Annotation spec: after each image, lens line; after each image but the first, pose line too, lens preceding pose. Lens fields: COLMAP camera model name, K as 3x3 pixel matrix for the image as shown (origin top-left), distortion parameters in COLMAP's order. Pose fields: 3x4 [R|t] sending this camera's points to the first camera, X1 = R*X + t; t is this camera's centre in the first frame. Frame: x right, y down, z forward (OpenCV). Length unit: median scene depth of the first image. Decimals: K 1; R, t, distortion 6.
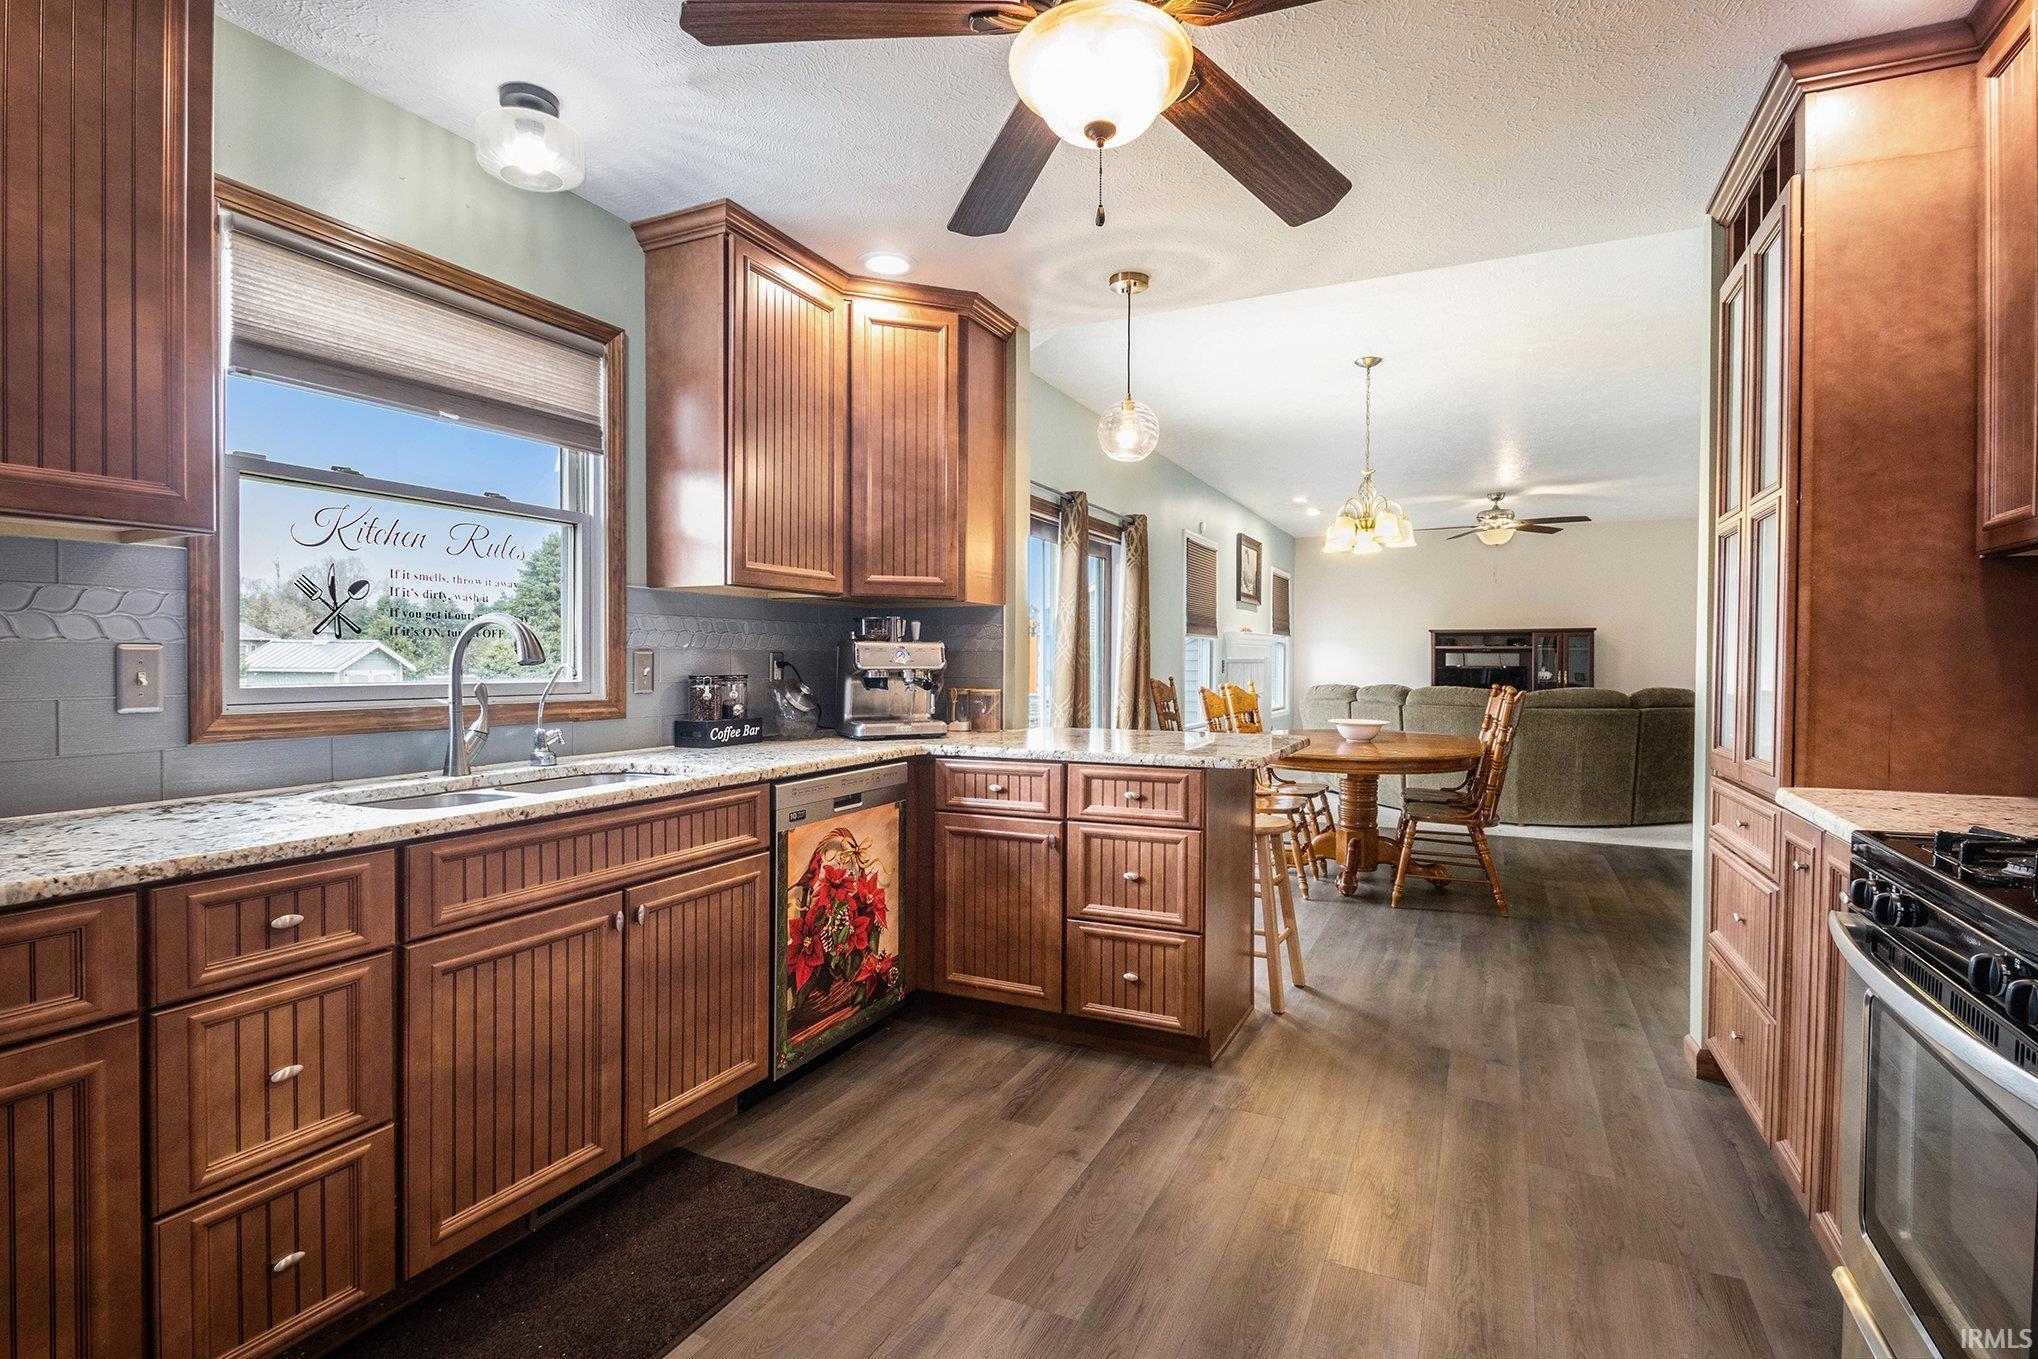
lens RADIAL K [[968.0, 0, 1027.5], [0, 968.0, 676.2], [0, 0, 1]] dist [-0.001632, -0.001371]
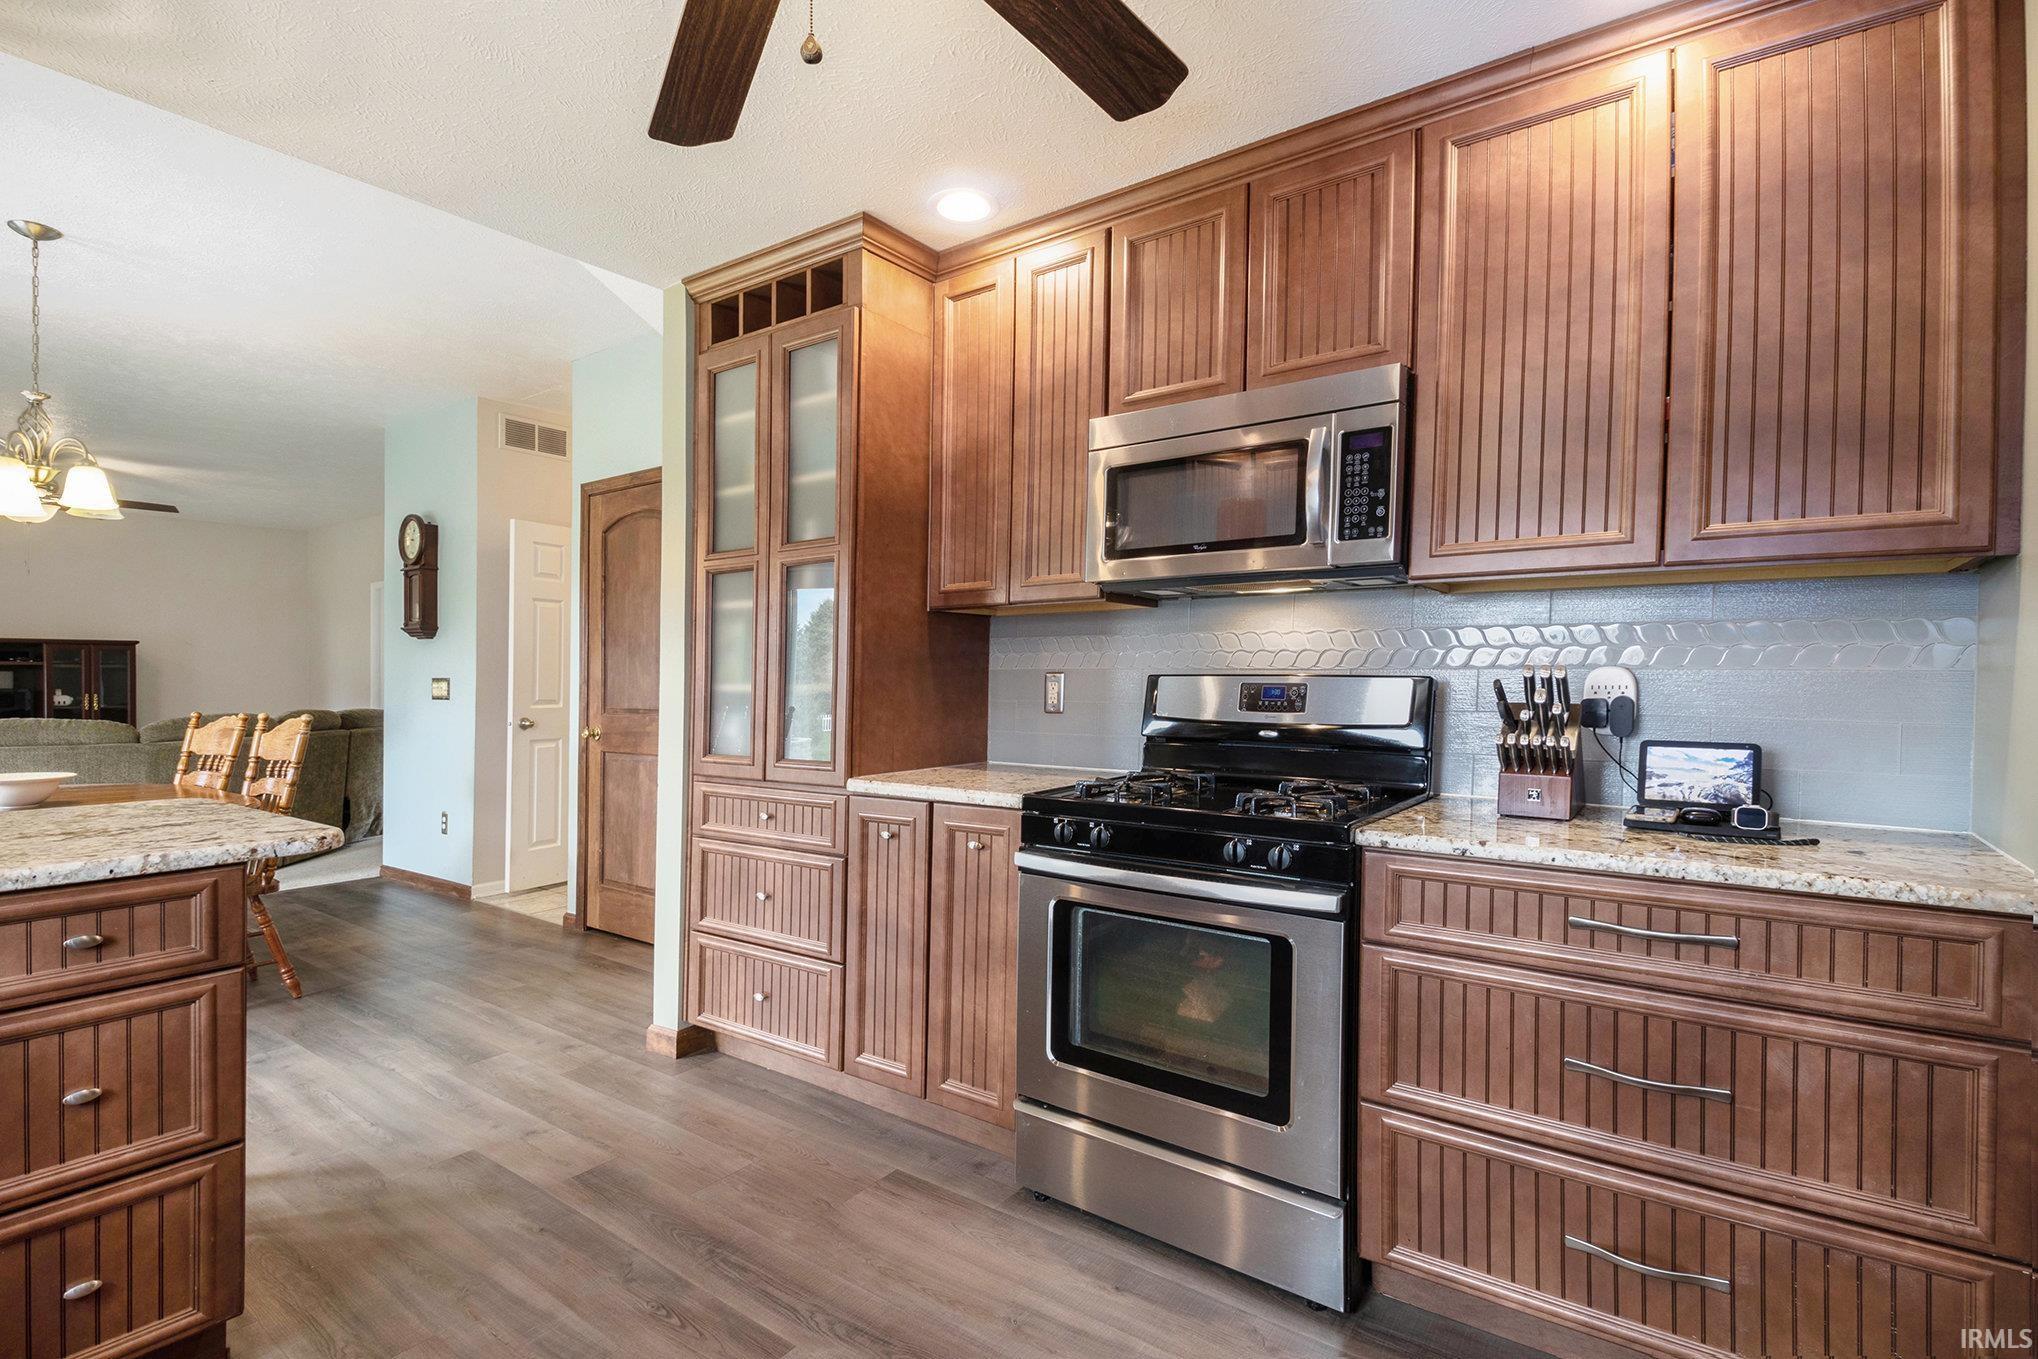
lens RADIAL K [[968.0, 0, 1025.9], [0, 968.0, 675.0], [0, 0, 1]] dist [-0.001632, -0.001371]
pose [[0.166202, 0.001904, 0.986090, -0.322630], [0.019595, 0.999794, -0.005233, -0.008307], [-0.985897, 0.020192, 0.166131, 0.408456]]
